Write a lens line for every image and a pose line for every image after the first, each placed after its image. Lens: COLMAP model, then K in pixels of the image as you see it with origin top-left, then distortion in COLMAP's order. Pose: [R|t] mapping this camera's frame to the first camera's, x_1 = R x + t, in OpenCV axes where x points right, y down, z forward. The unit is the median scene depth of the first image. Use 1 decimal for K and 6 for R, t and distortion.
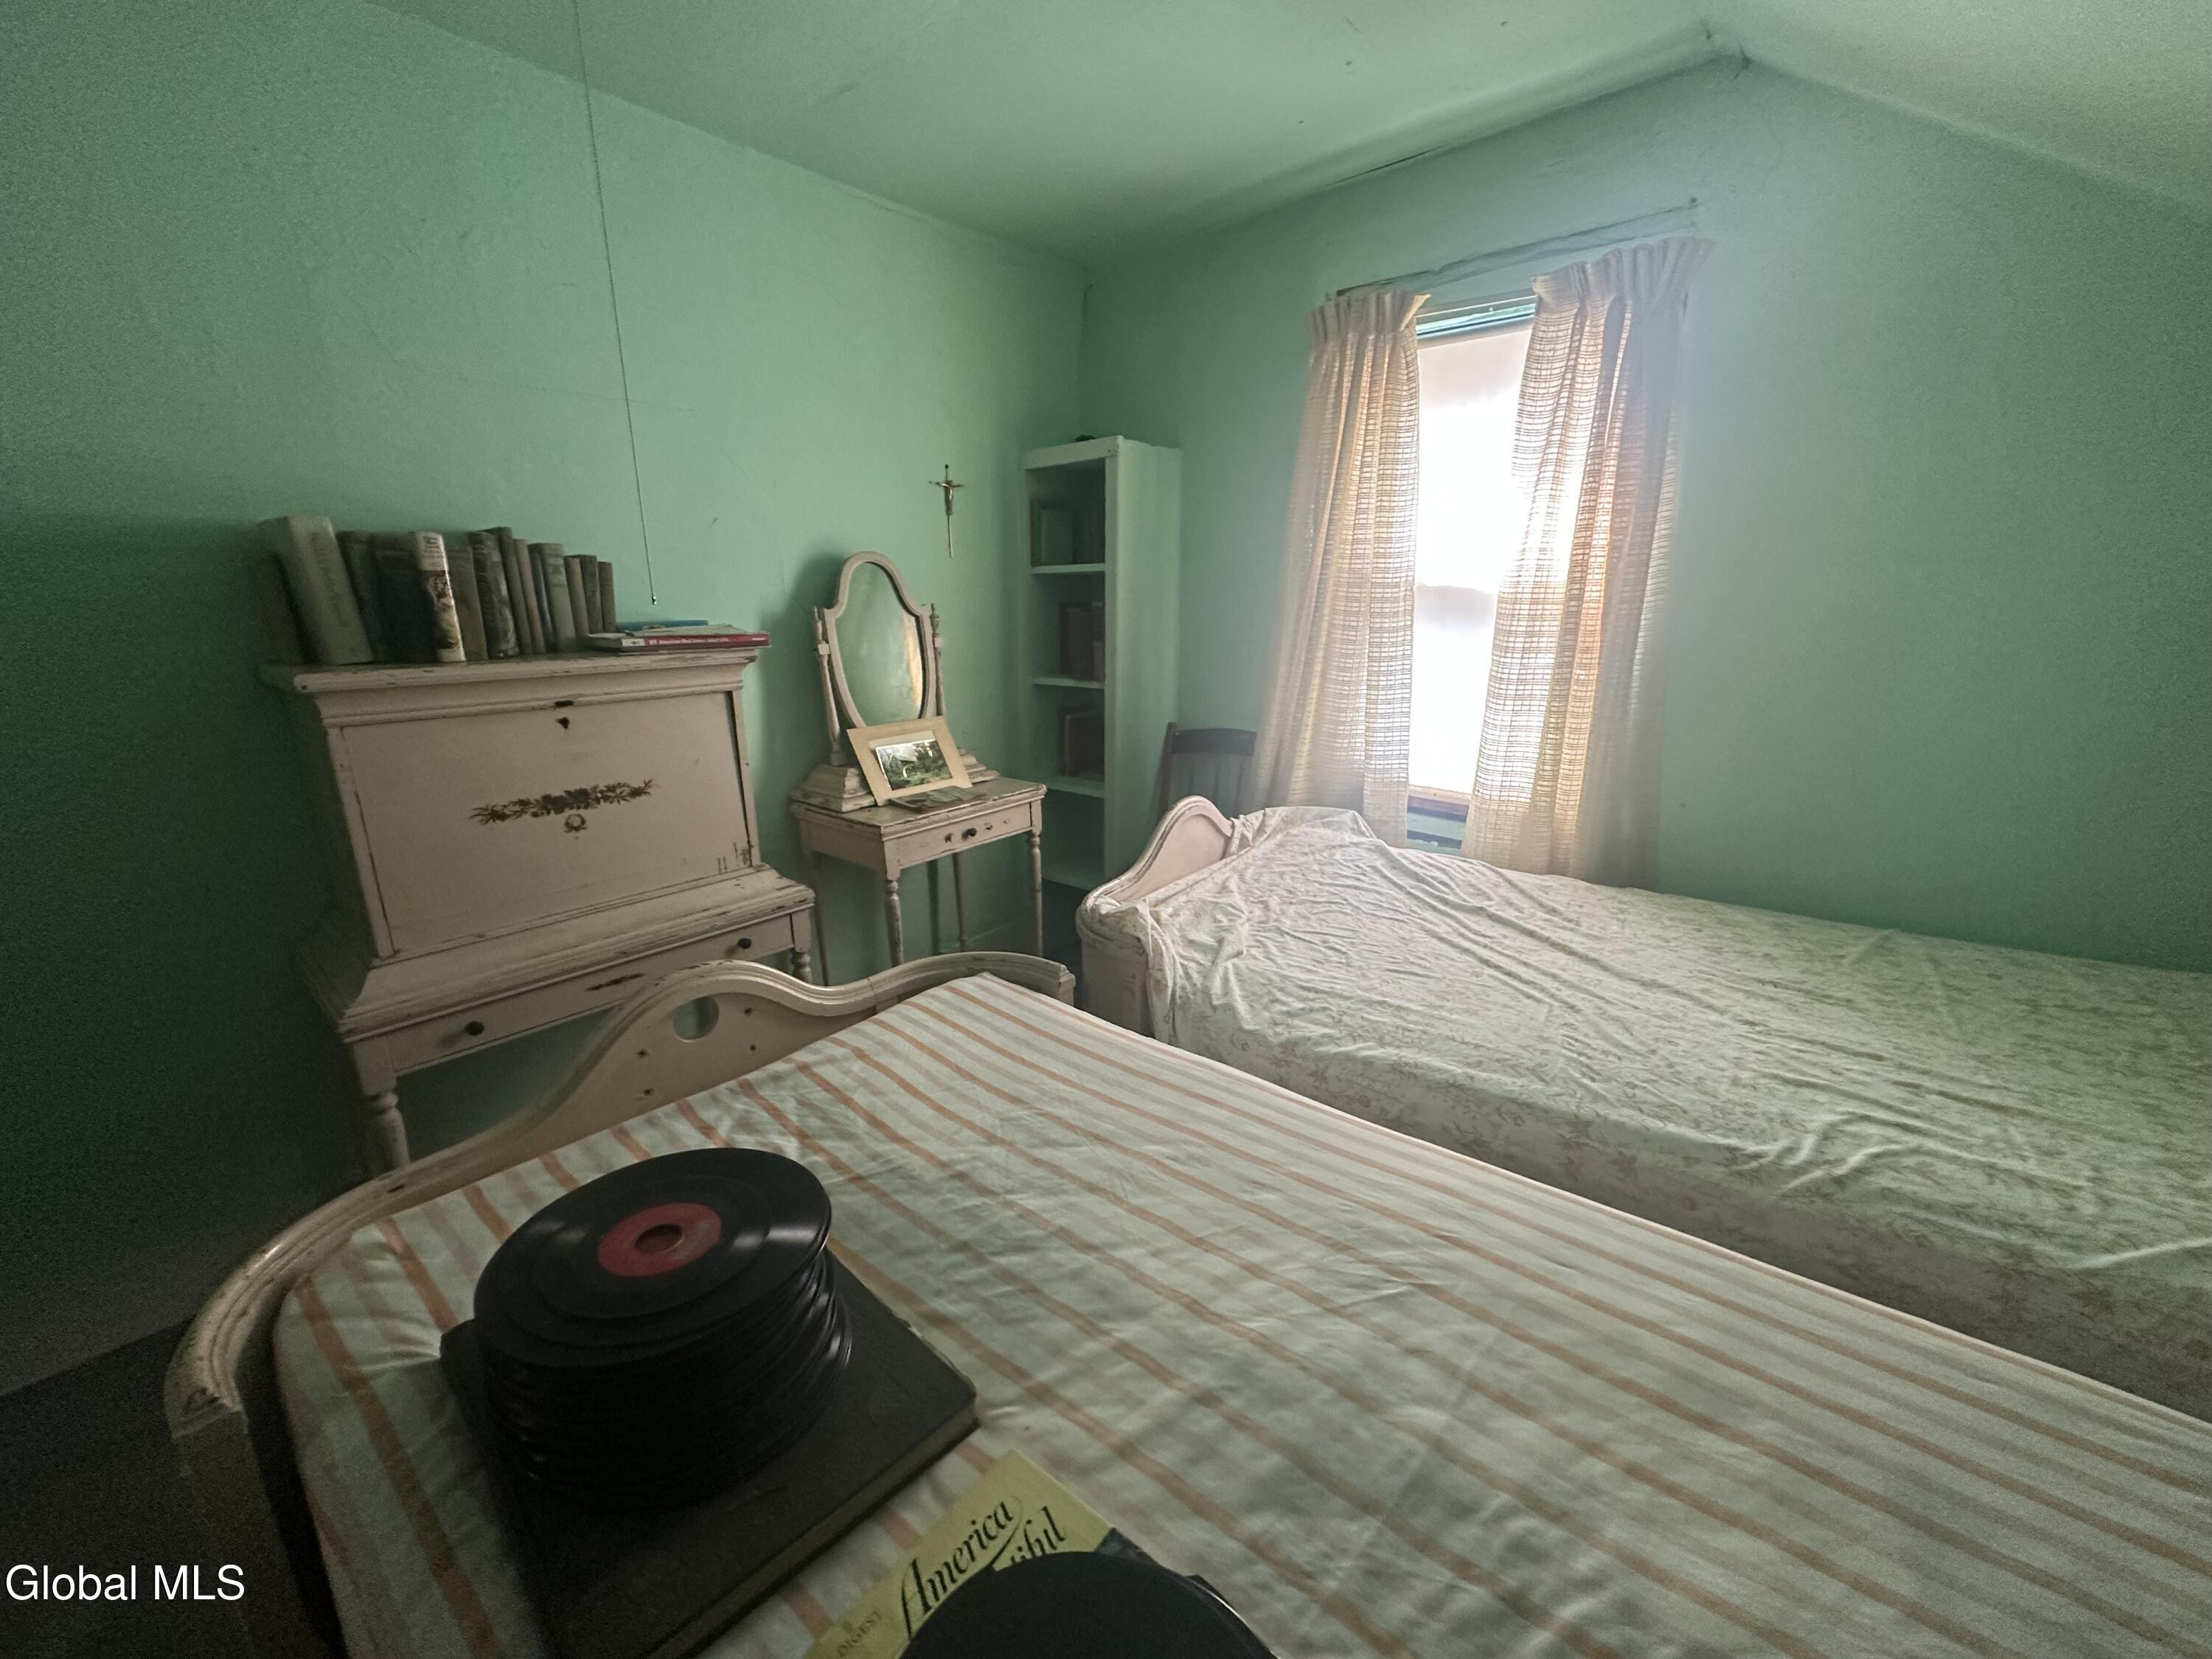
lens RADIAL K [[882.2, 0, 1105.4], [0, 882.2, 831.9], [0, 0, 1]] dist [-0.002934, 0.000618]
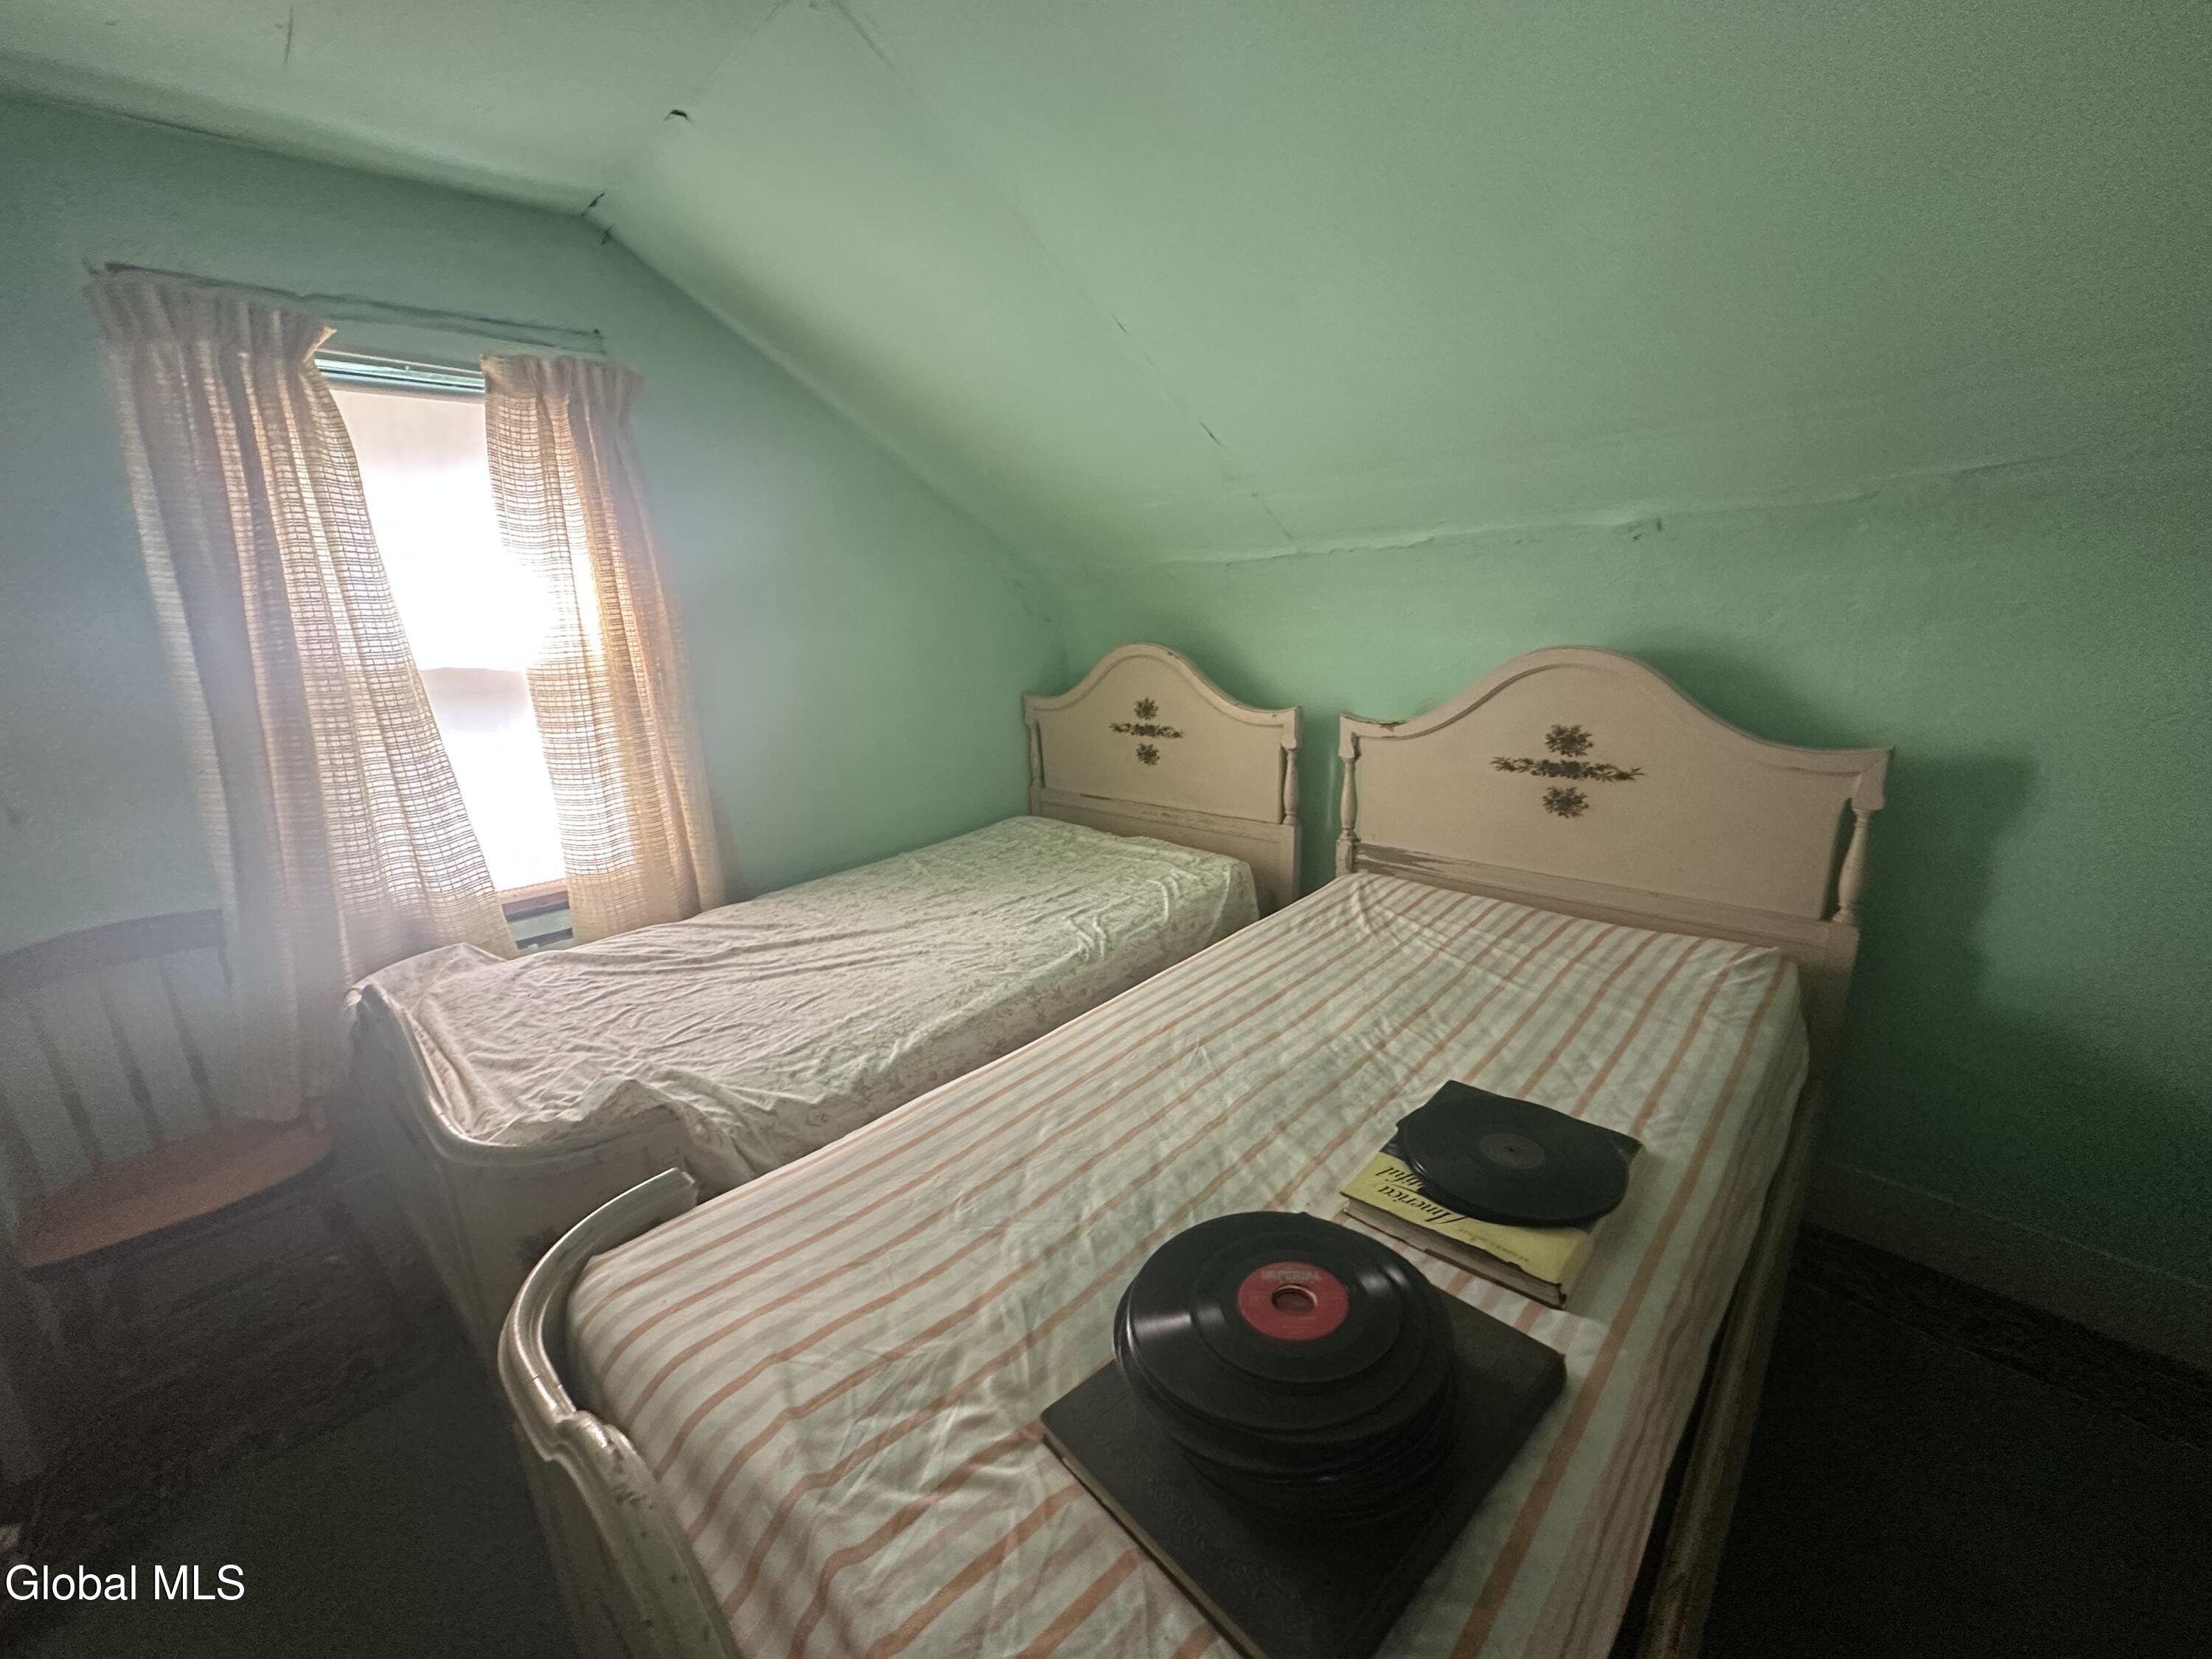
lens RADIAL K [[882.2, 0, 1109.2], [0, 882.2, 834.9], [0, 0, 1]] dist [-0.002934, 0.000618]
pose [[0.080551, -0.250622, 0.964728, -0.641405], [0.315127, 0.924632, 0.213893, -0.151481], [-0.945625, 0.286782, 0.153458, 0.414472]]
